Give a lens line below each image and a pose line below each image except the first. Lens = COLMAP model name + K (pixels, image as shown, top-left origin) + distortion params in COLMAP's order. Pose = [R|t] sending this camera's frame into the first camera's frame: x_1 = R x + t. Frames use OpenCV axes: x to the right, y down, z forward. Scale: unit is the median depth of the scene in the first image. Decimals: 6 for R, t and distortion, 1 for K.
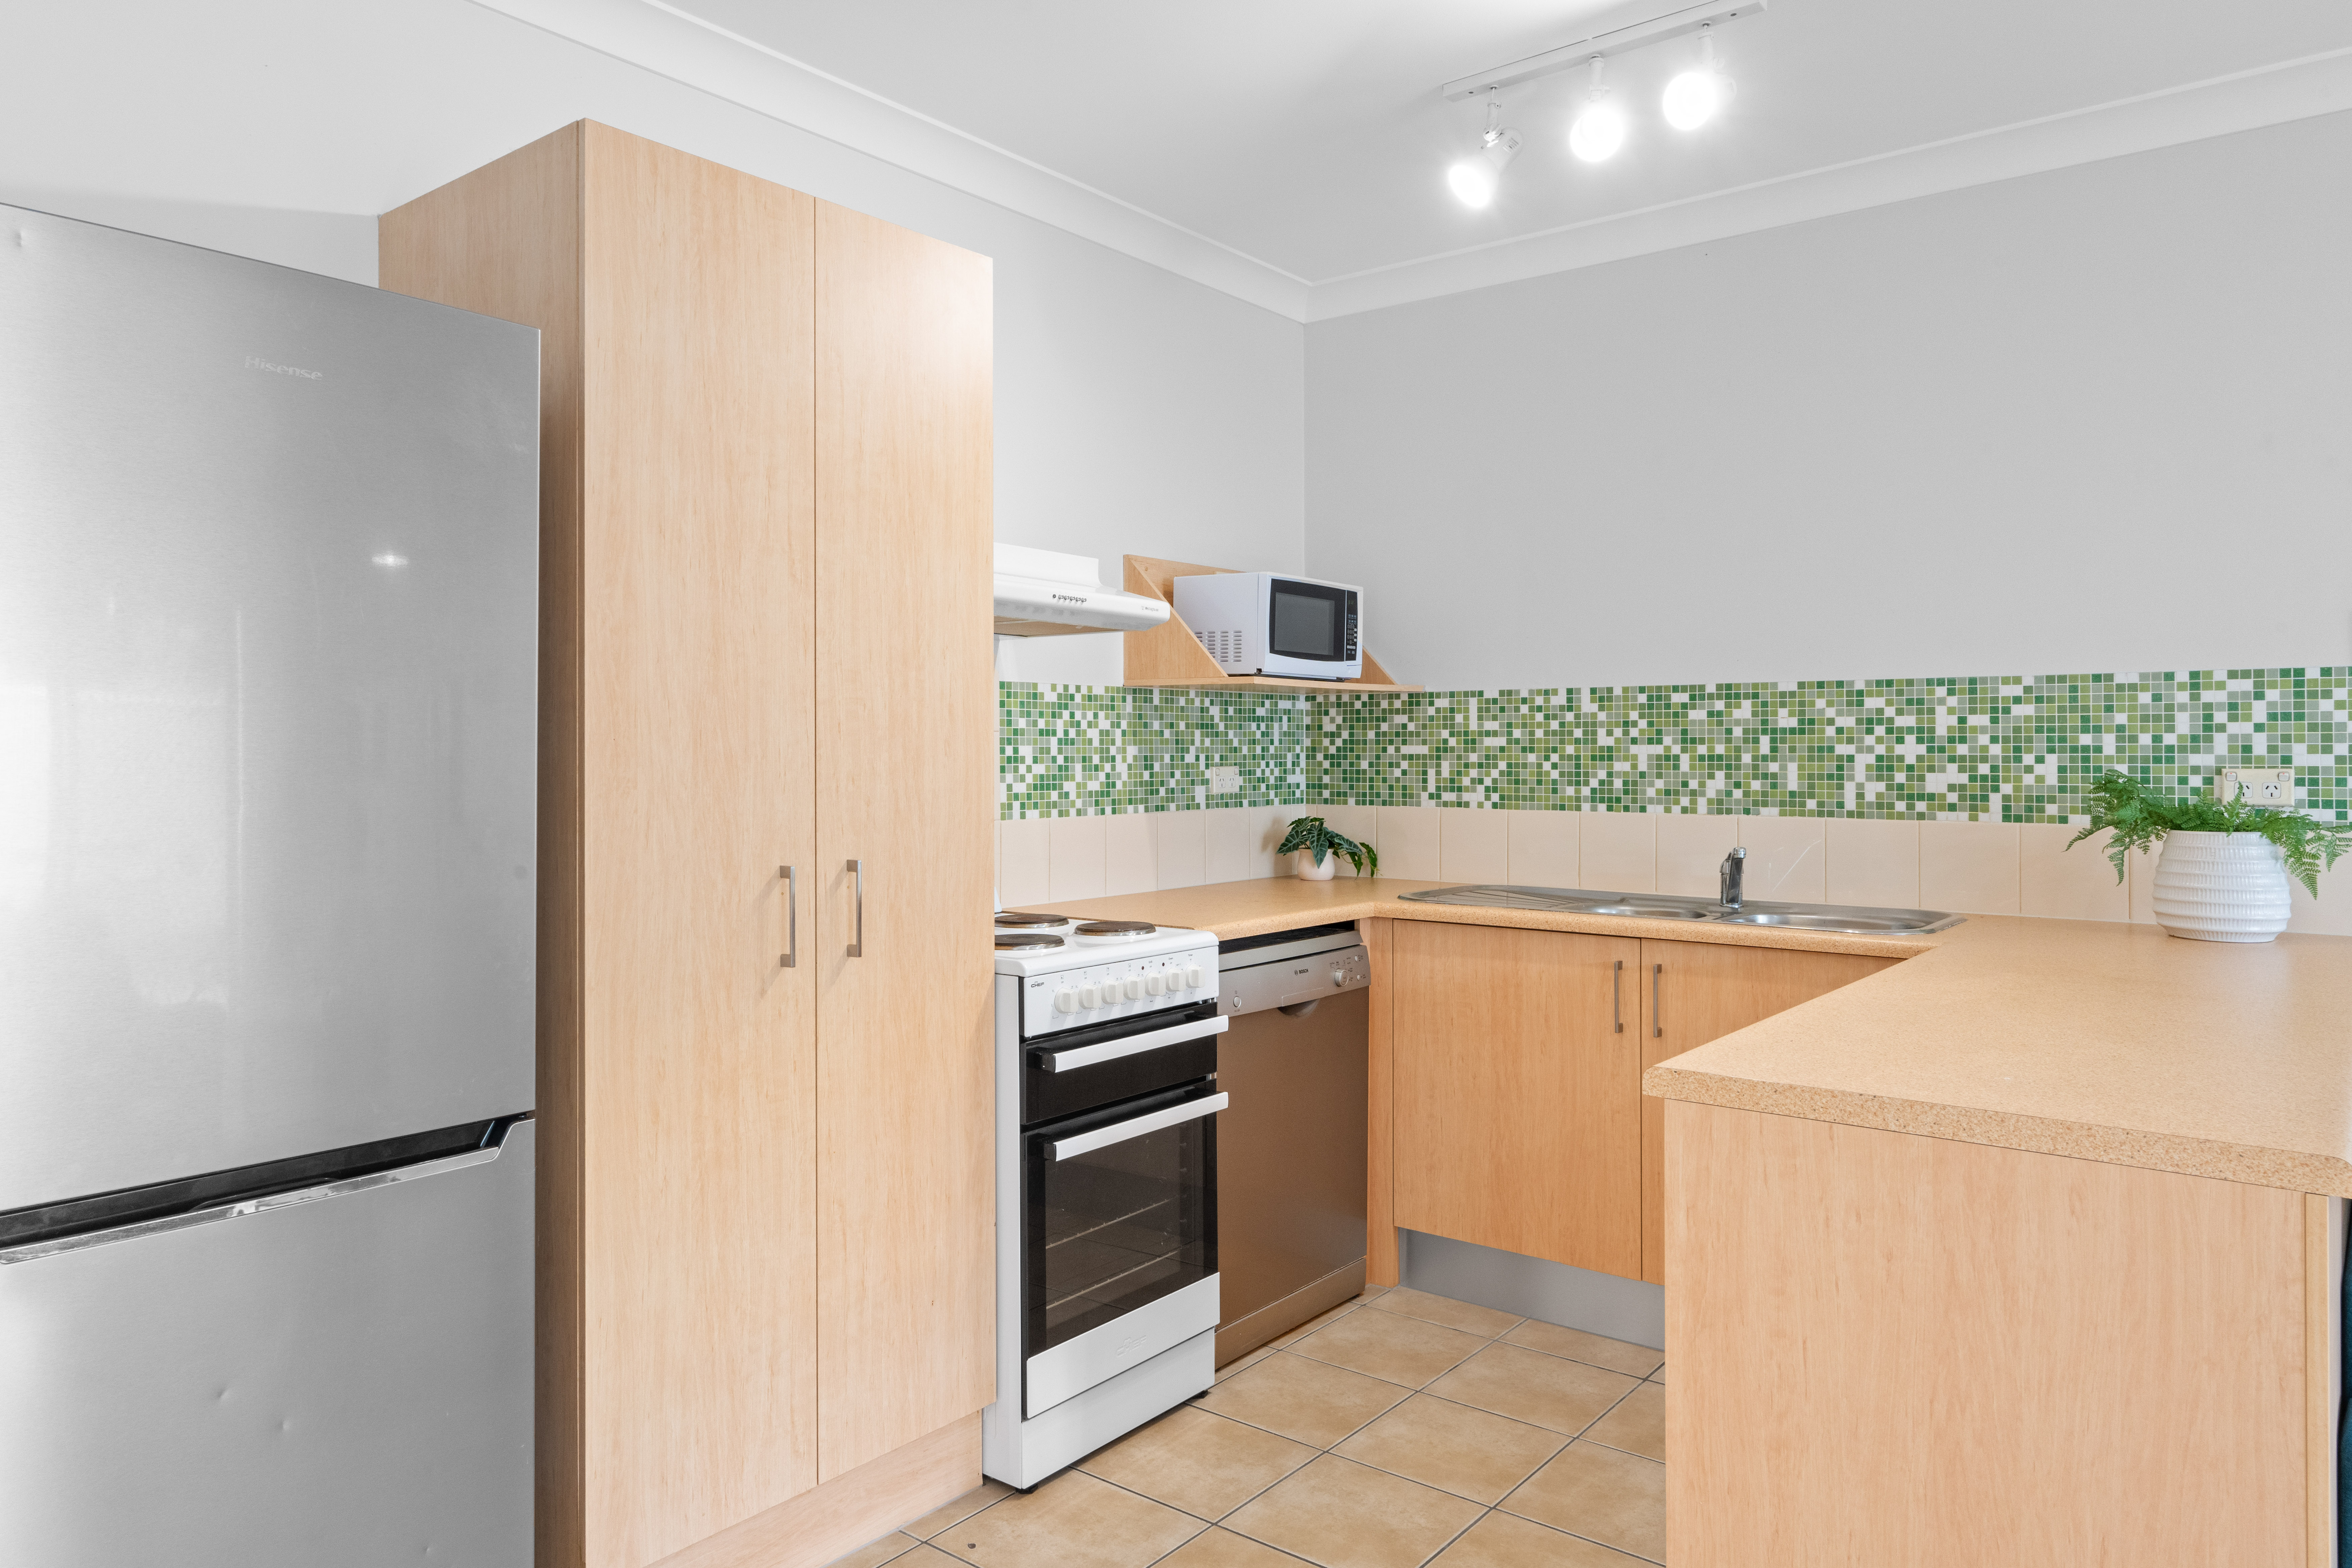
lens RADIAL K [[1521.1, 0, 1175.7], [0, 1521.1, 765.0], [0, 0, 1]] dist [-0.001759, -0.000746]
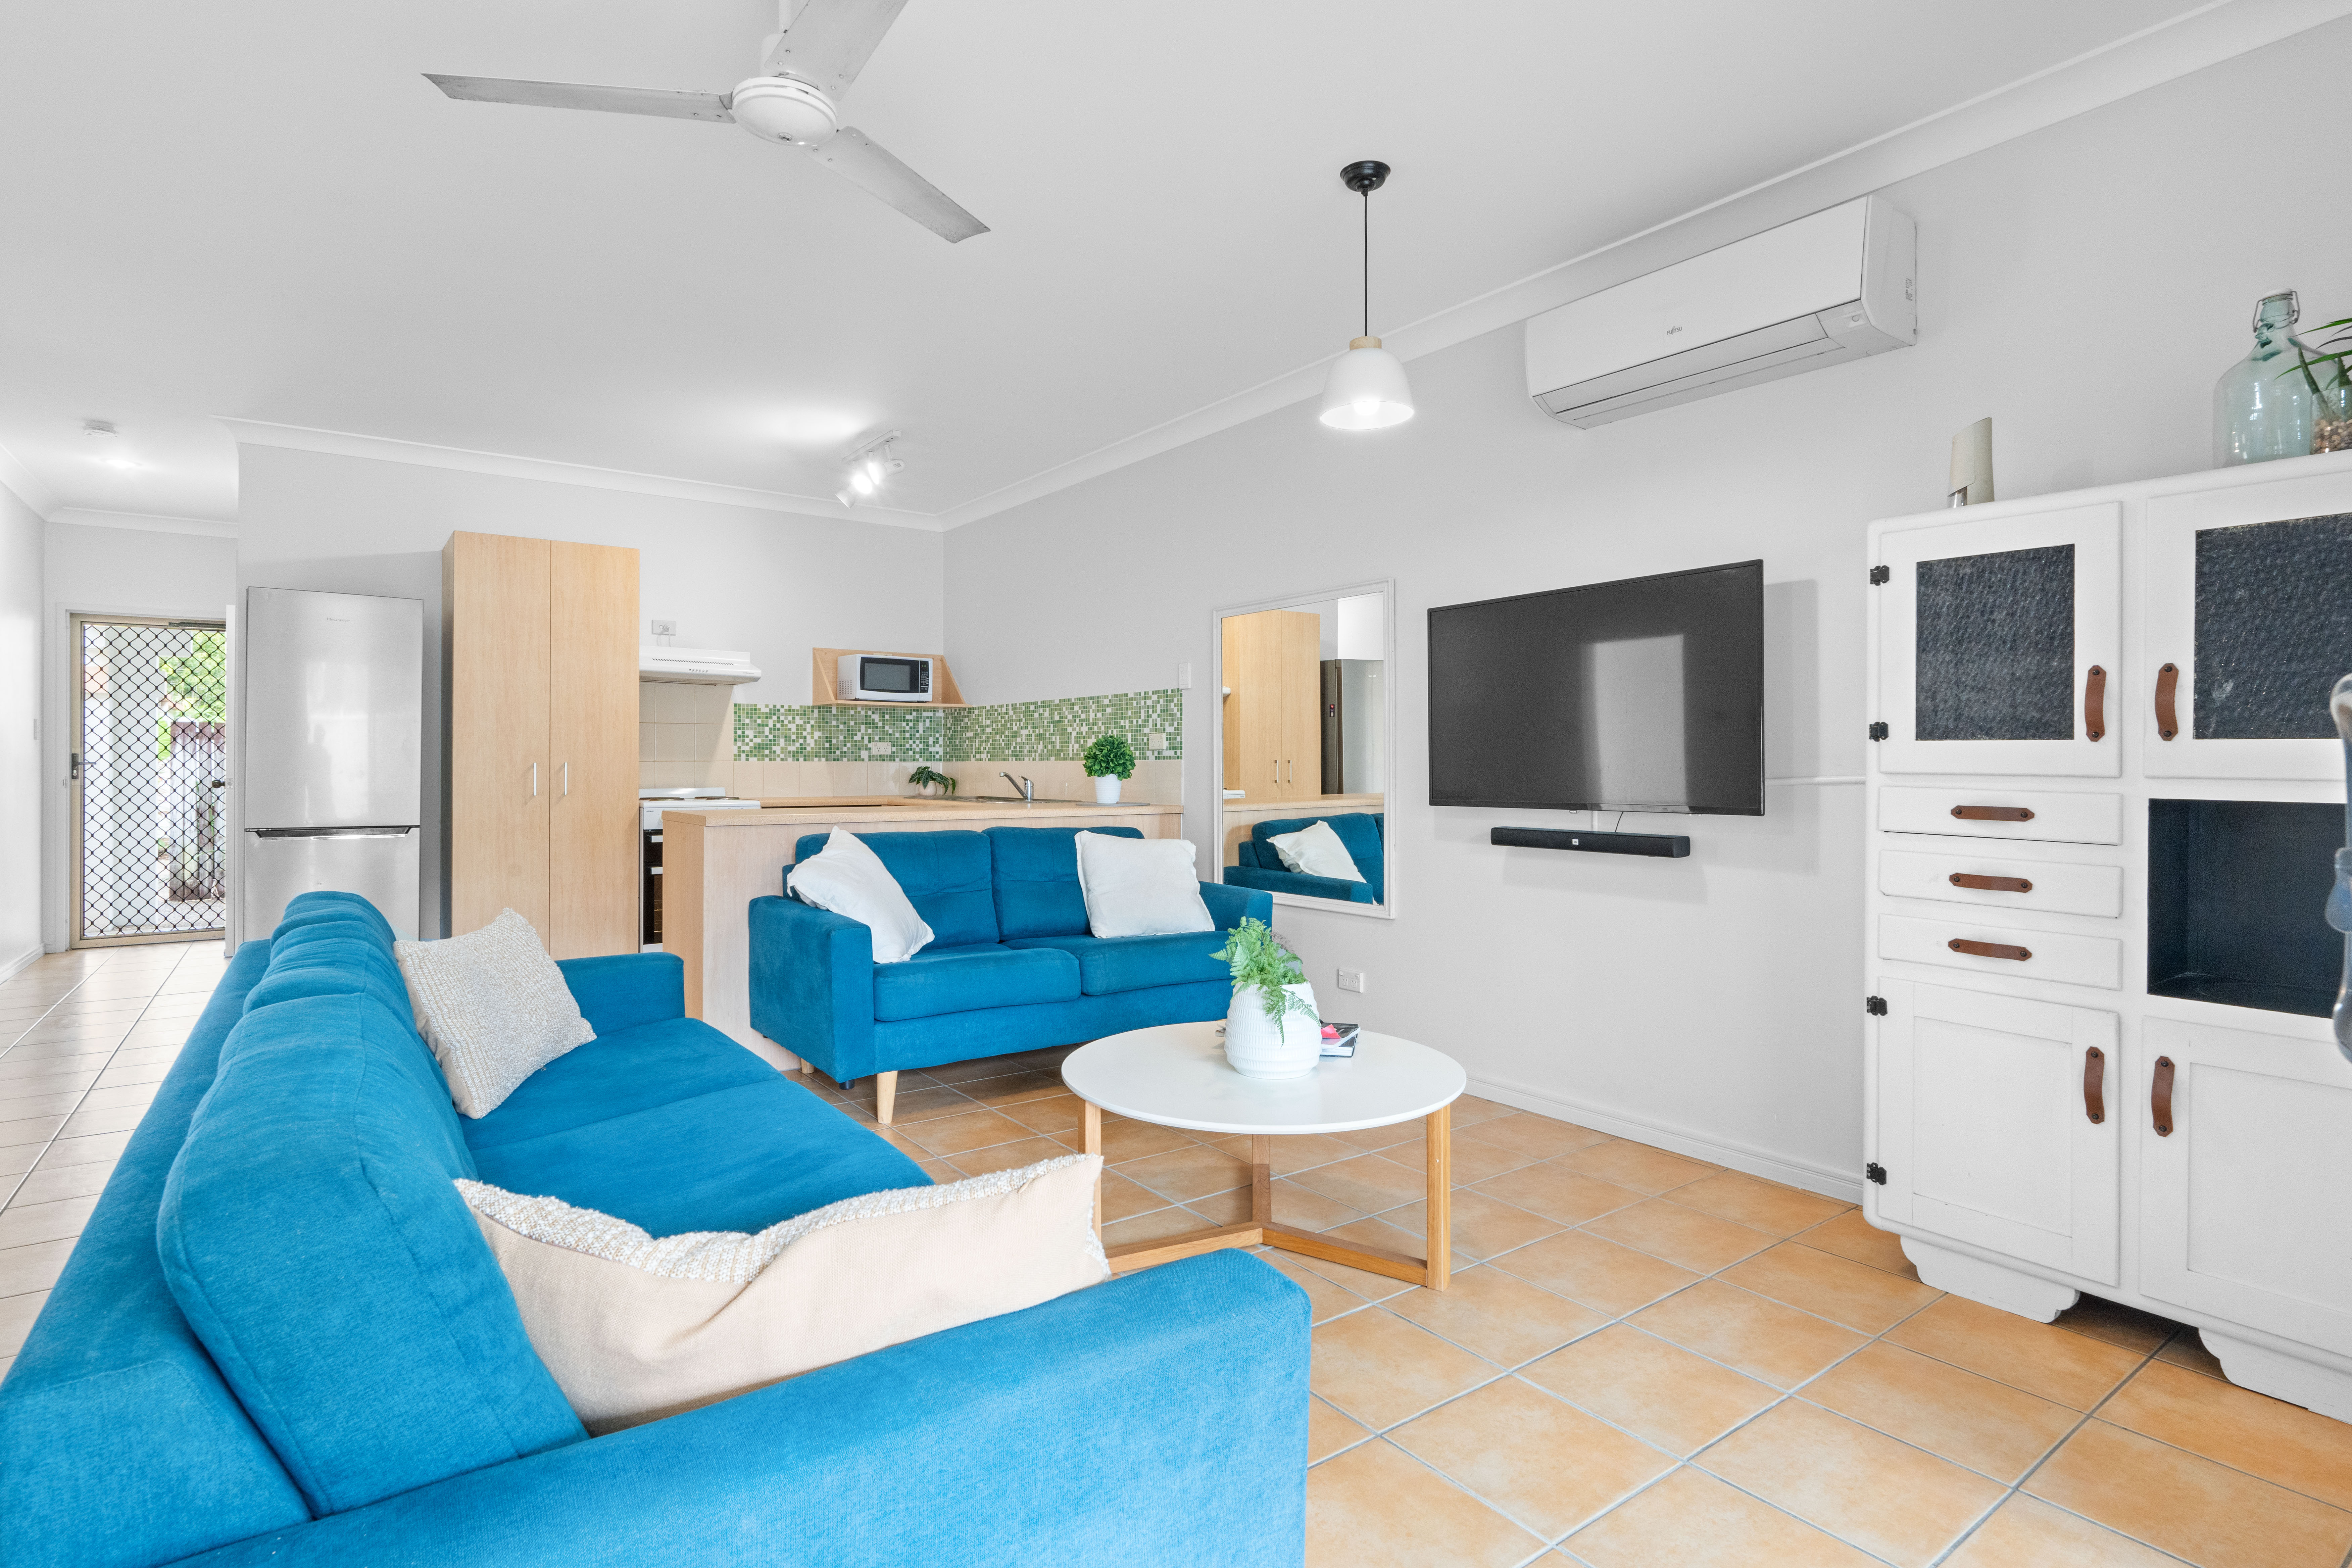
lens RADIAL K [[1172.6, 0, 1179.5], [0, 1172.6, 780.3], [0, 0, 1]] dist [-0.000824, -0.000117]
pose [[0.965618, 0.004491, -0.259926, 0.966468], [-0.004242, 0.999990, 0.001521, 0.056110], [0.259930, -0.000366, 0.965627, -0.562371]]
